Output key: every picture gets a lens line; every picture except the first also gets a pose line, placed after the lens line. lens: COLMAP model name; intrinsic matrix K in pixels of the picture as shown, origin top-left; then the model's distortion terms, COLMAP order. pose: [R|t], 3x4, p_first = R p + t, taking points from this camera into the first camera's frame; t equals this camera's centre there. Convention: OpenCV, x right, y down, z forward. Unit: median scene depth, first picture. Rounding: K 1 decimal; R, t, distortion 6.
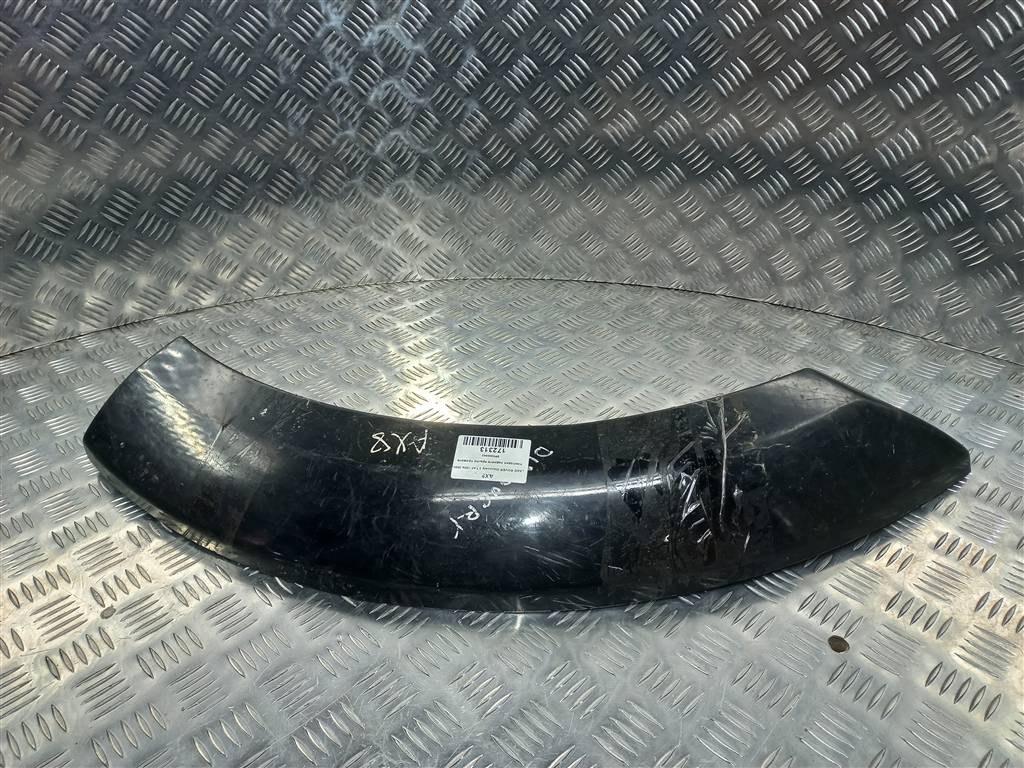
lens RADIAL K [[744.2, 0, 515.9], [0, 744.2, 381.4], [0, 0, 1]] dist [0.029156, 0.008012]
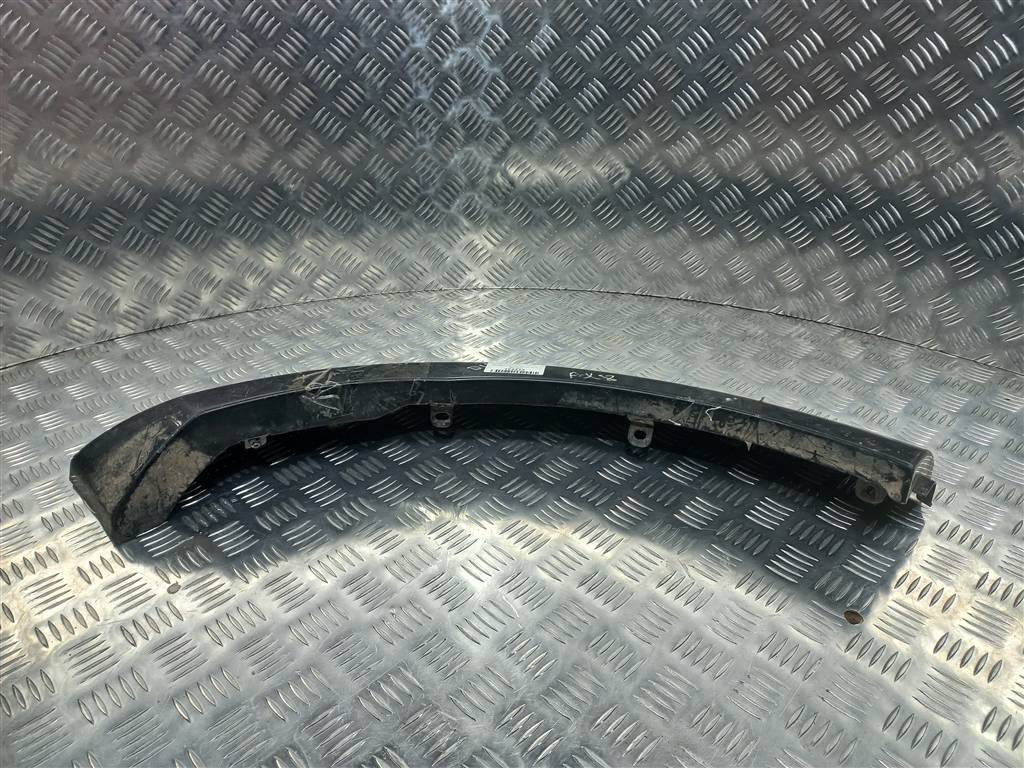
lens RADIAL K [[744.2, 0, 519.2], [0, 744.2, 379.4], [0, 0, 1]] dist [0.029156, 0.008012]
pose [[0.999747, 0.006869, 0.021409, -0.049132], [-0.006248, 0.999562, -0.028913, 0.024737], [-0.021598, 0.028772, 0.999353, -0.052834]]
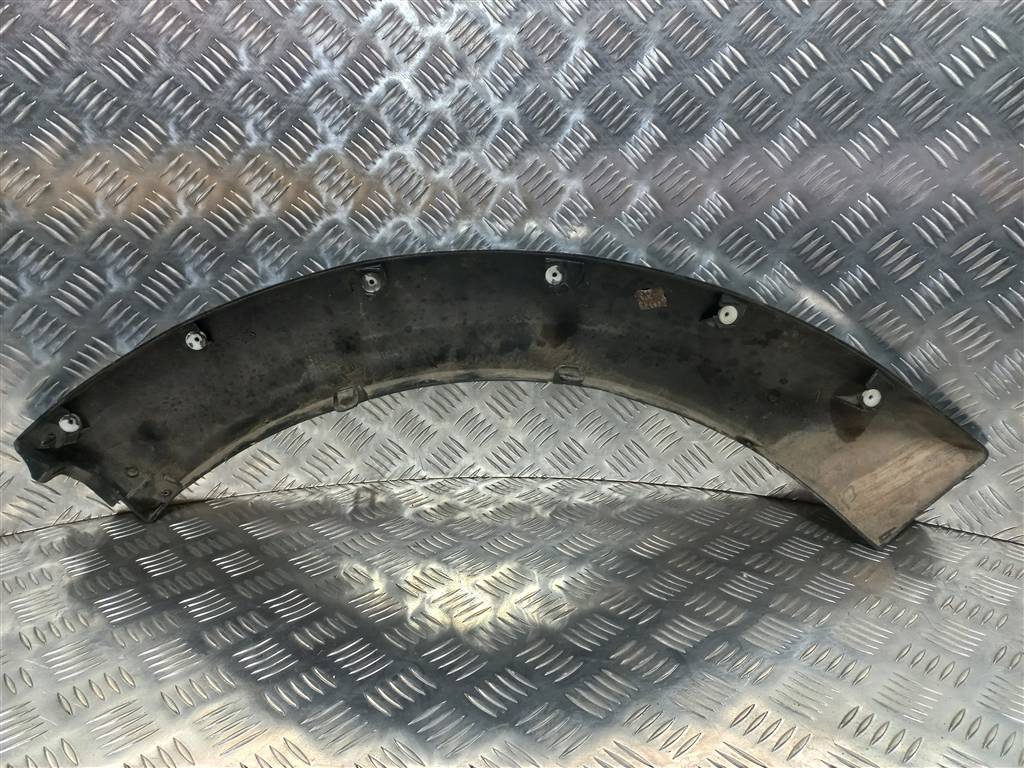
lens RADIAL K [[744.2, 0, 510.2], [0, 744.2, 378.9], [0, 0, 1]] dist [0.029156, 0.008012]
pose [[0.999790, 0.019462, 0.006378, -0.061749], [-0.017153, 0.965864, -0.258482, -0.051700], [-0.011191, 0.258319, 0.965995, 0.327016]]
